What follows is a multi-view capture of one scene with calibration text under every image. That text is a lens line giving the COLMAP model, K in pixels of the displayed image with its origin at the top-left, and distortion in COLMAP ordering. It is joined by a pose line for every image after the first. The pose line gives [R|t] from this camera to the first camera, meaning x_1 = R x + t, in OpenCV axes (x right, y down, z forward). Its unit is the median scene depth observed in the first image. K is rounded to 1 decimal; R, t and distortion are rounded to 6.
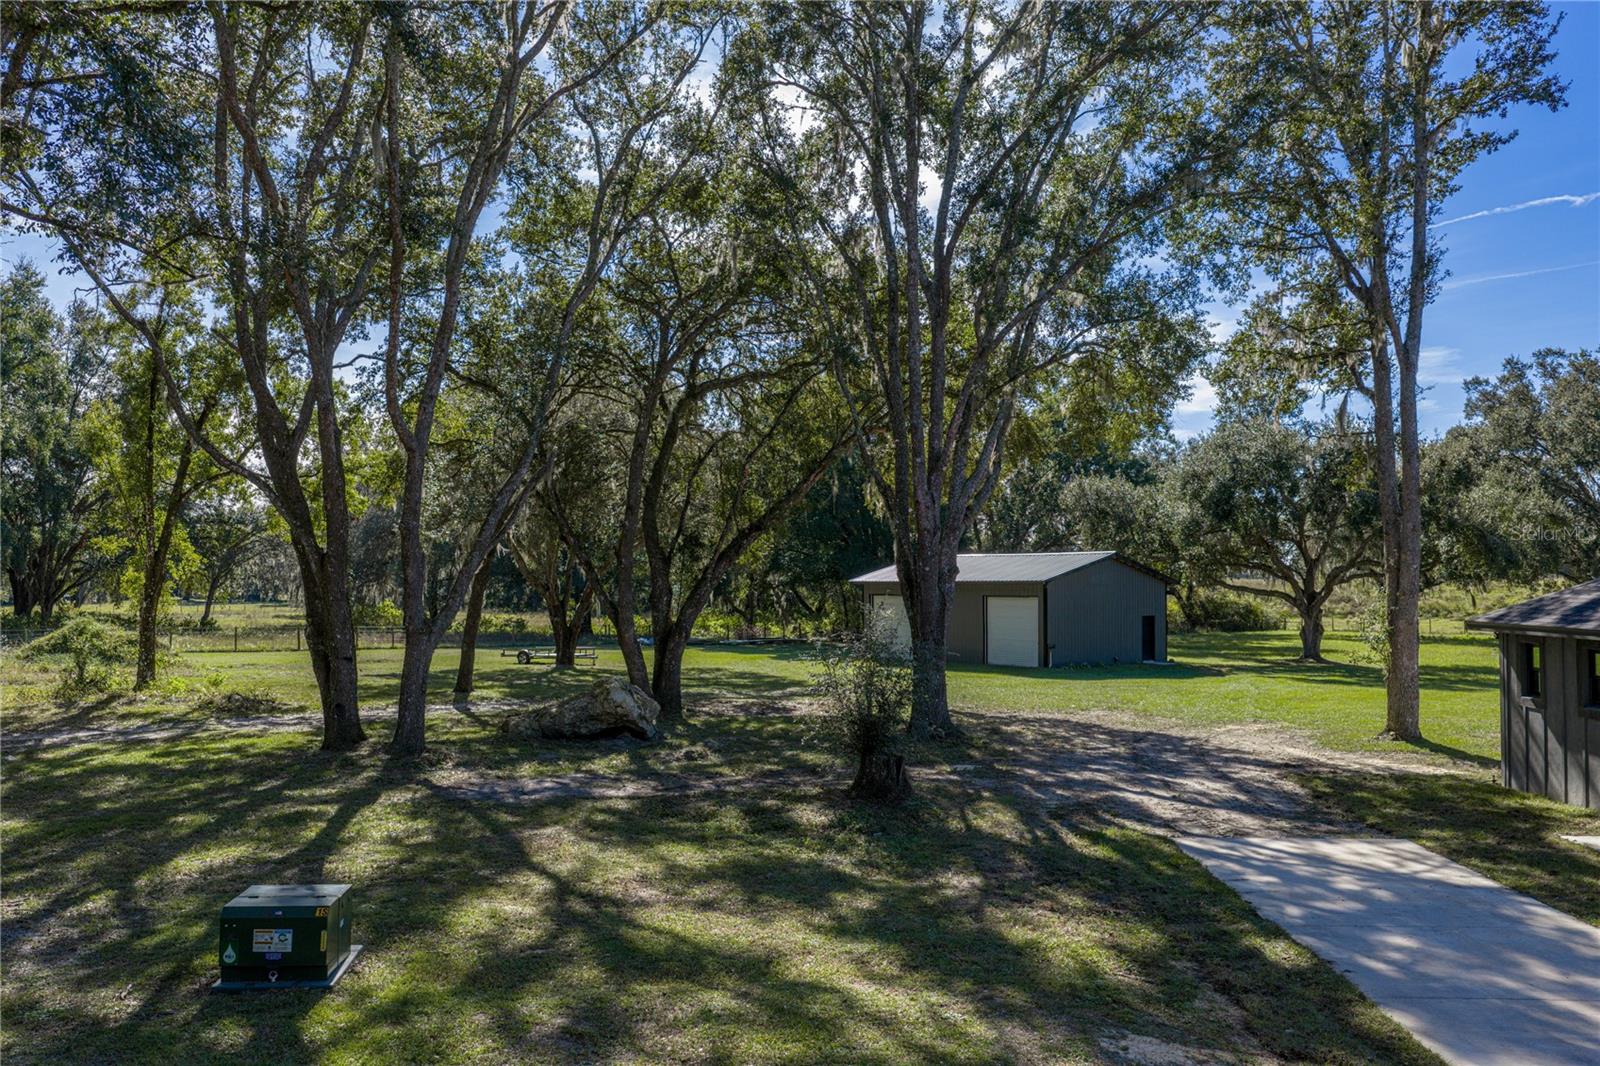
lens RADIAL K [[1355.9, 0, 832.4], [0, 1355.9, 533.1], [0, 0, 1]] dist [0.007373, -0.000581]
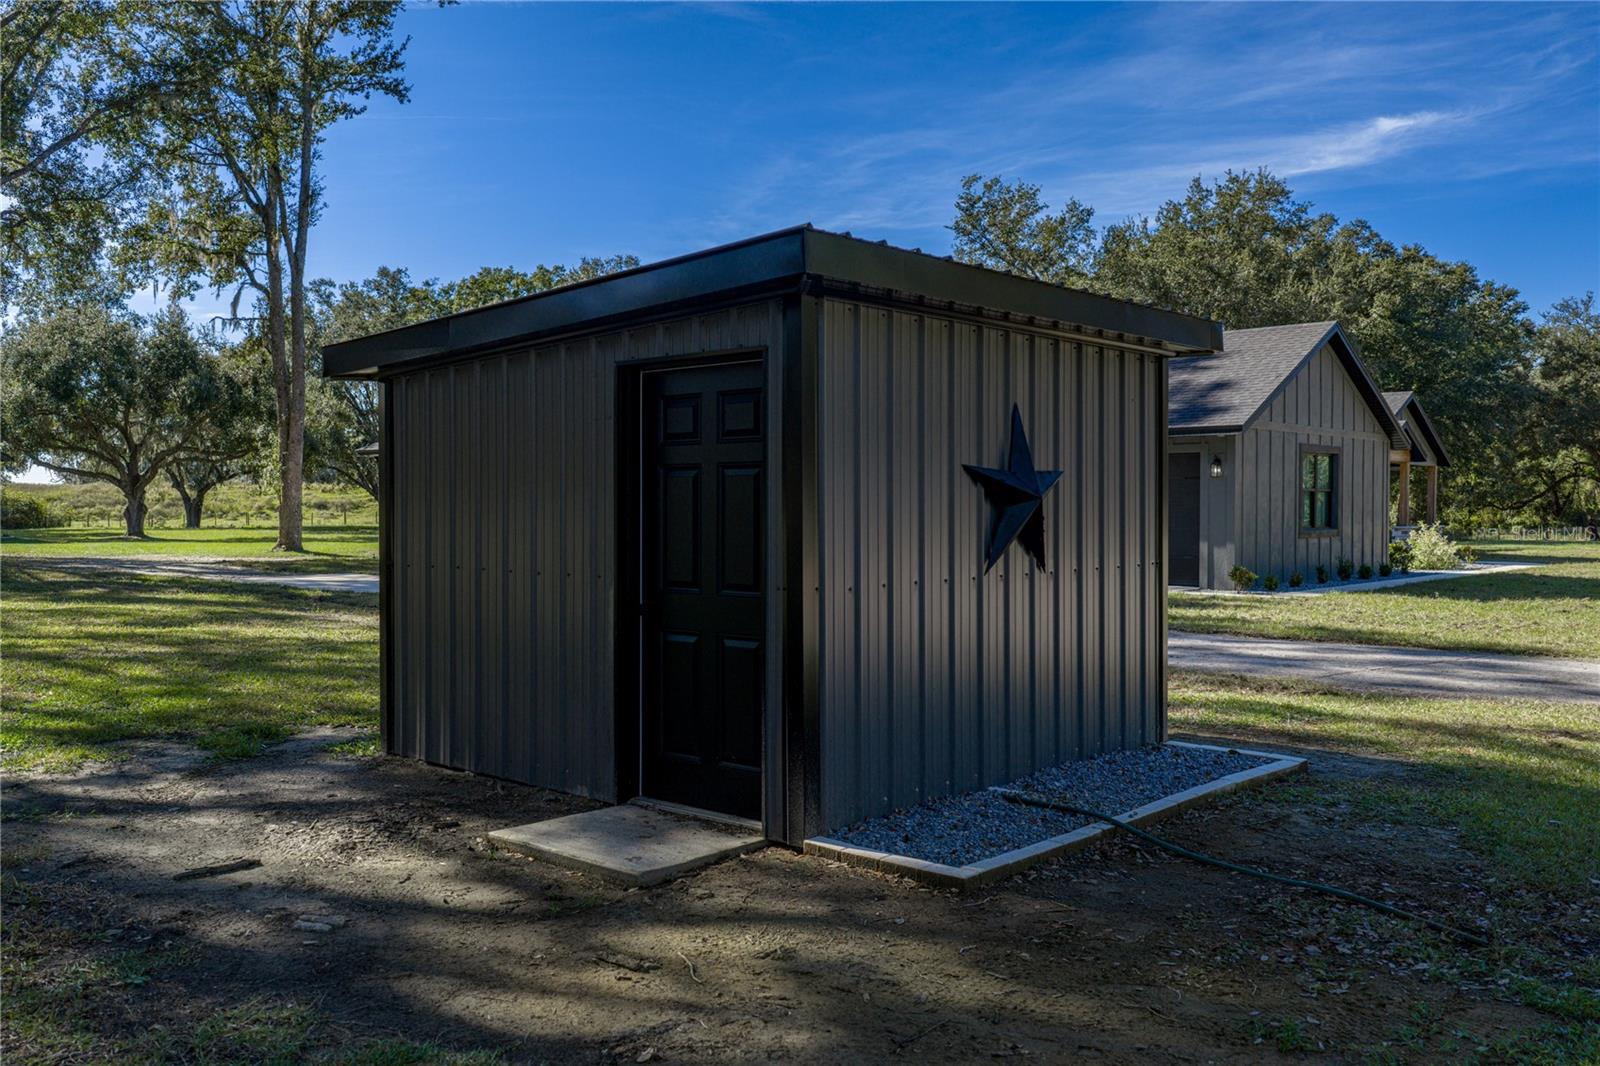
lens RADIAL K [[1355.9, 0, 832.4], [0, 1355.9, 533.1], [0, 0, 1]] dist [0.007373, -0.000581]
pose [[0.642088, -0.014197, 0.766499, -0.234595], [-0.028164, 0.998717, 0.042091, 0.056280], [-0.766113, -0.048614, 0.640864, -0.236559]]
